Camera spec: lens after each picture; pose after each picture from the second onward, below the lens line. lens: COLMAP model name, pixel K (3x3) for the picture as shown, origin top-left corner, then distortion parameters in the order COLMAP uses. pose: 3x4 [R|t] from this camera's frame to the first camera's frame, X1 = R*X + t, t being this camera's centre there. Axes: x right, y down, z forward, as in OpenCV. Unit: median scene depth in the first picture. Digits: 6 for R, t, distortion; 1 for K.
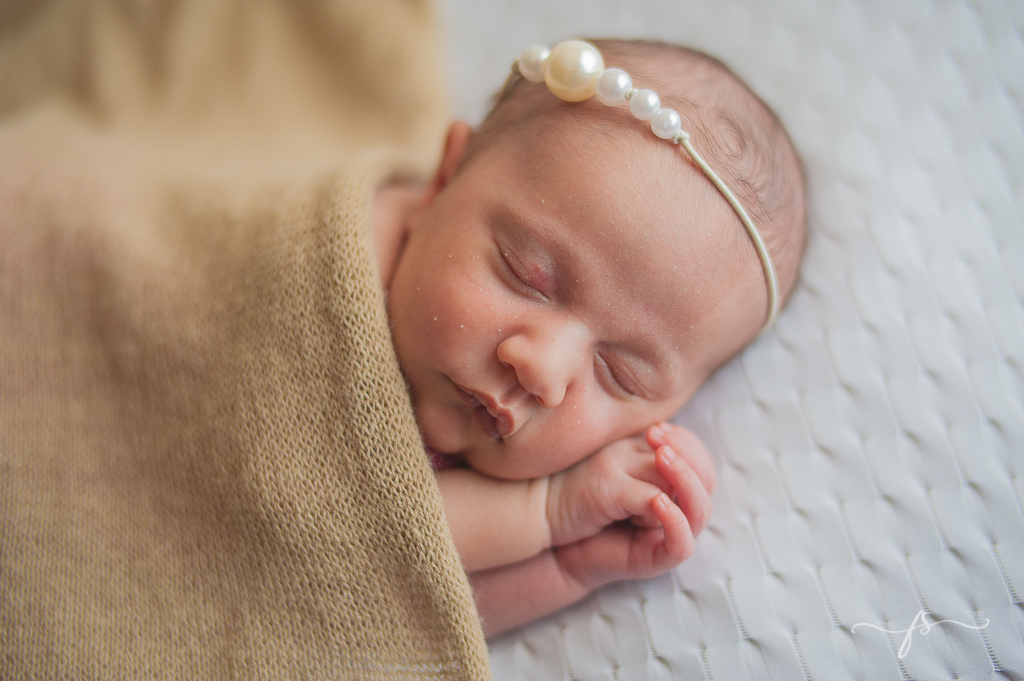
lens RADIAL K [[1479.4, 0, 519.7], [0, 1479.4, 345.6], [0, 0, 1]] dist [-0.024366, 0.000000]
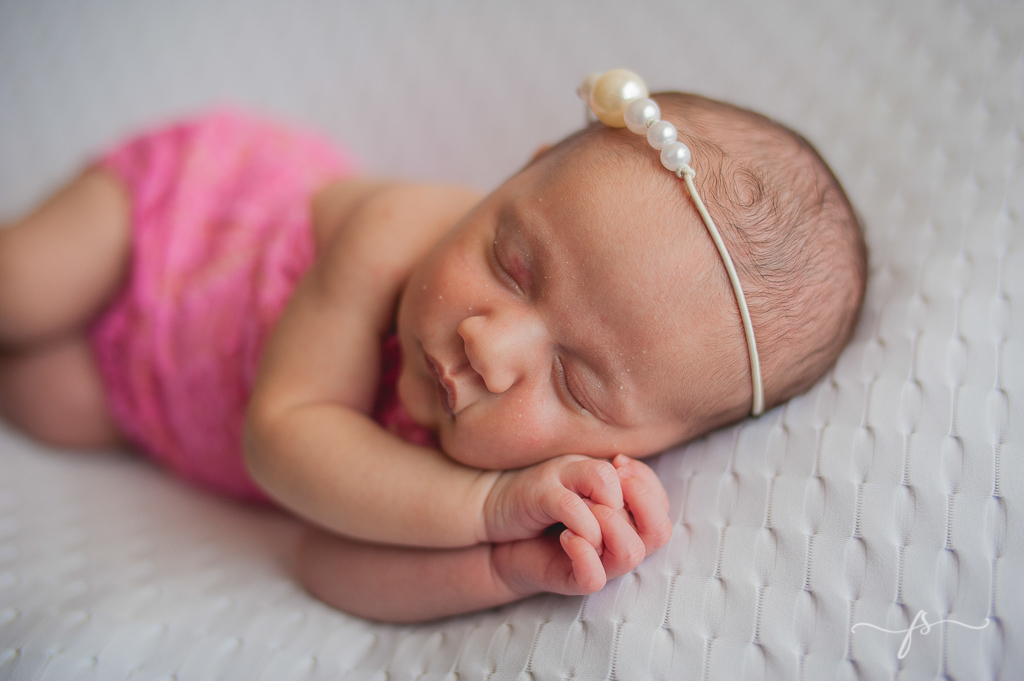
lens RADIAL K [[1479.4, 0, 512.9], [0, 1479.4, 336.6], [0, 0, 1]] dist [-0.024366, 0.000000]
pose [[0.894213, 0.241747, -0.376750, 0.410327], [-0.300141, 0.948214, -0.103948, 0.107956], [0.332111, 0.206030, 0.920464, 0.042623]]
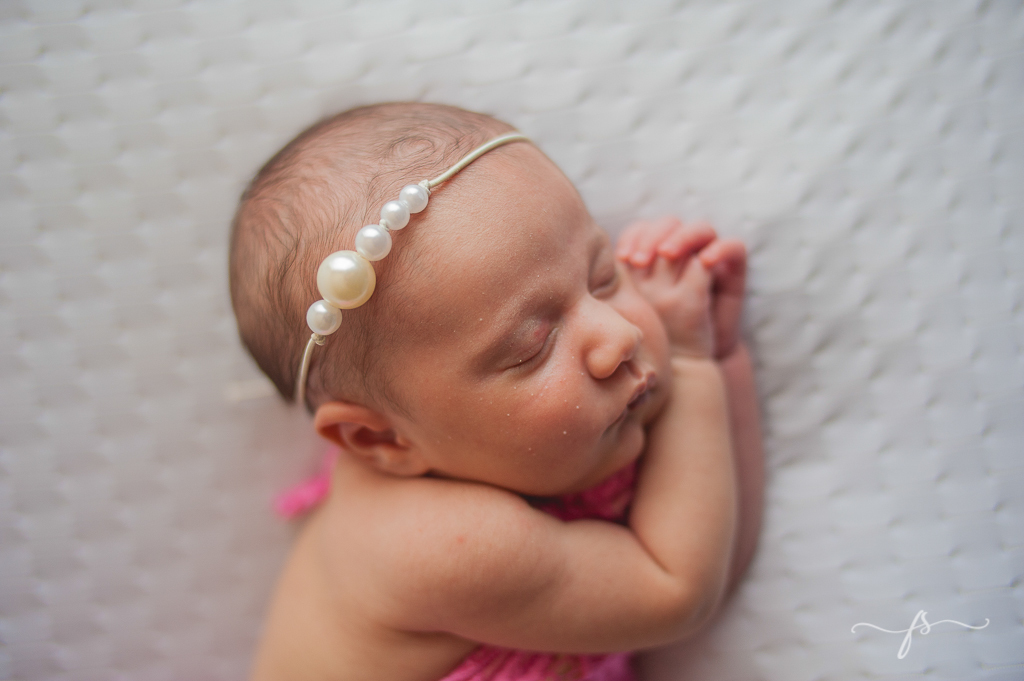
lens RADIAL K [[1479.4, 0, 512.5], [0, 1479.4, 348.7], [0, 0, 1]] dist [-0.024366, 0.000000]
pose [[0.040069, -0.979284, 0.198489, -0.212067], [0.903004, 0.120532, 0.412379, -0.505161], [-0.427760, 0.162713, 0.889126, 0.041426]]
